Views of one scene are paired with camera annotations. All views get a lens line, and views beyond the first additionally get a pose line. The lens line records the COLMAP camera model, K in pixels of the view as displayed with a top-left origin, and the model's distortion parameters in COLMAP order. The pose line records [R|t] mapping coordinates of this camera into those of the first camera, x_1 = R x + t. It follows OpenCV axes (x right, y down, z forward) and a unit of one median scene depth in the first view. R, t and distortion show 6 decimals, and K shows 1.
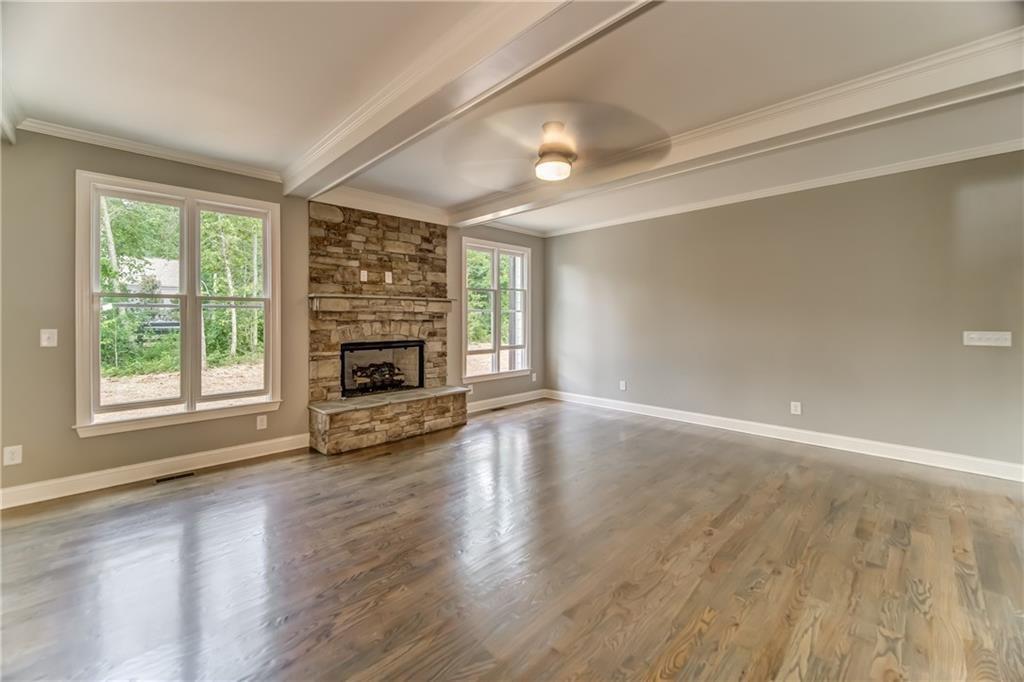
lens RADIAL K [[408.9, 0, 505.8], [0, 408.9, 318.1], [0, 0, 1]] dist [-0.000564, -0.000318]
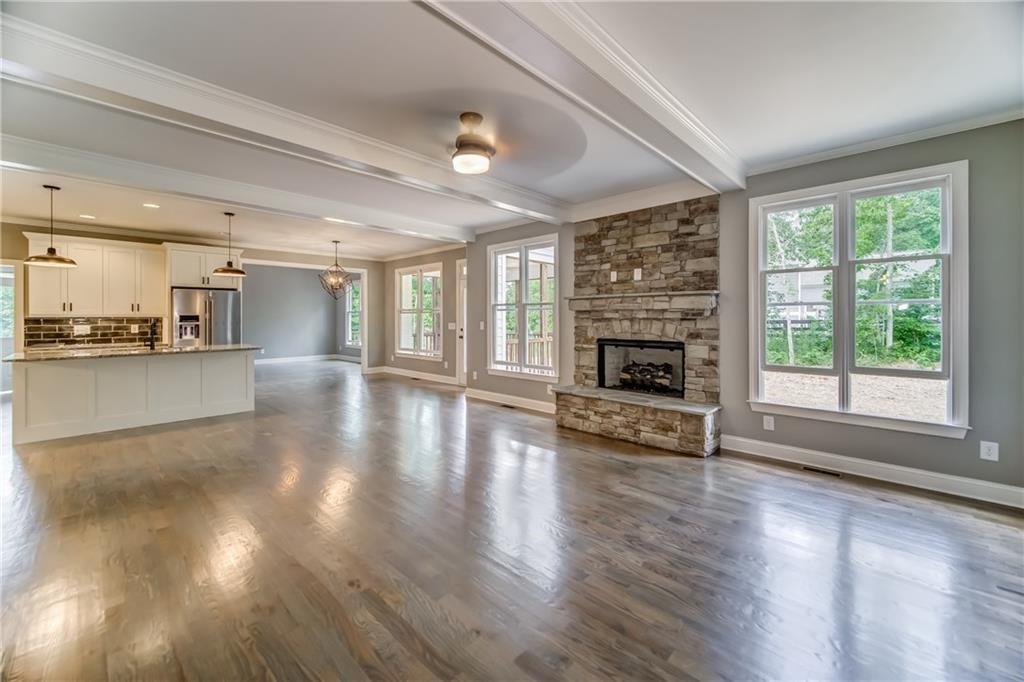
lens RADIAL K [[408.9, 0, 505.8], [0, 408.9, 318.1], [0, 0, 1]] dist [-0.000564, -0.000318]
pose [[0.033155, 0.002591, -0.999447, 0.675162], [0.003318, 0.999991, 0.002703, 0.000981], [0.999445, -0.003406, 0.033146, 0.655957]]
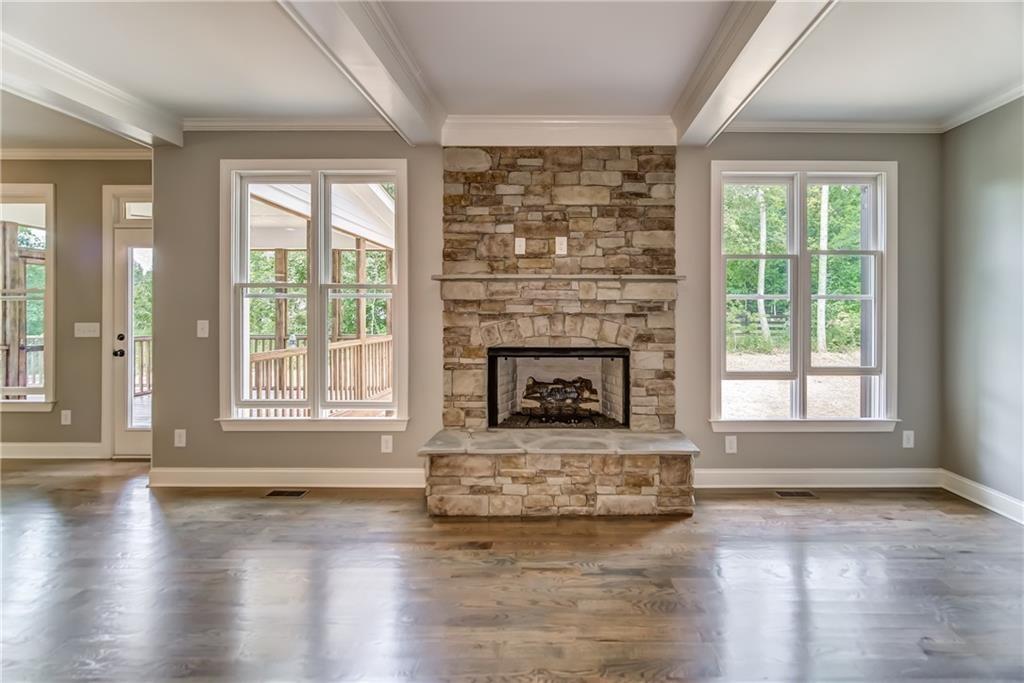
lens RADIAL K [[428.2, 0, 559.1], [0, 428.2, 311.8], [0, 0, 1]] dist [0.000132, -0.000078]
pose [[0.719815, 0.003098, -0.694159, 0.167870], [-0.001893, 0.999995, 0.002500, 0.000604], [0.694164, -0.000486, 0.719817, 0.525827]]
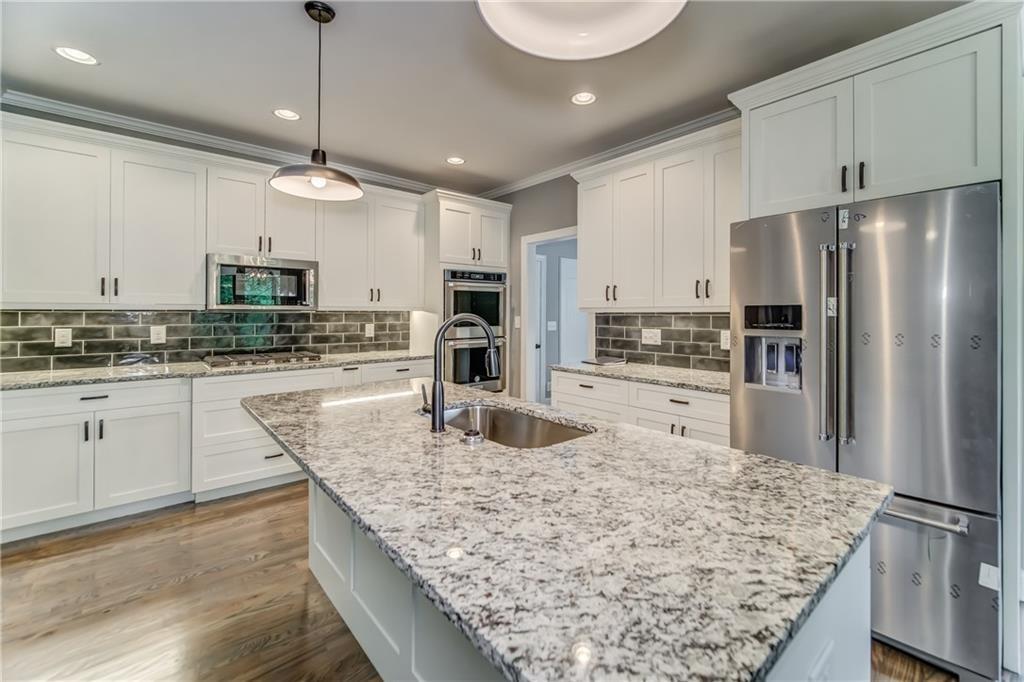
lens RADIAL K [[435.1, 0, 529.4], [0, 435.1, 312.9], [0, 0, 1]] dist [0.000287, -0.000271]
pose [[-0.999394, -0.002358, 0.034723, -0.489394], [-0.002489, 0.999990, -0.003727, 0.001176], [-0.034714, -0.003811, -0.999390, 0.084659]]
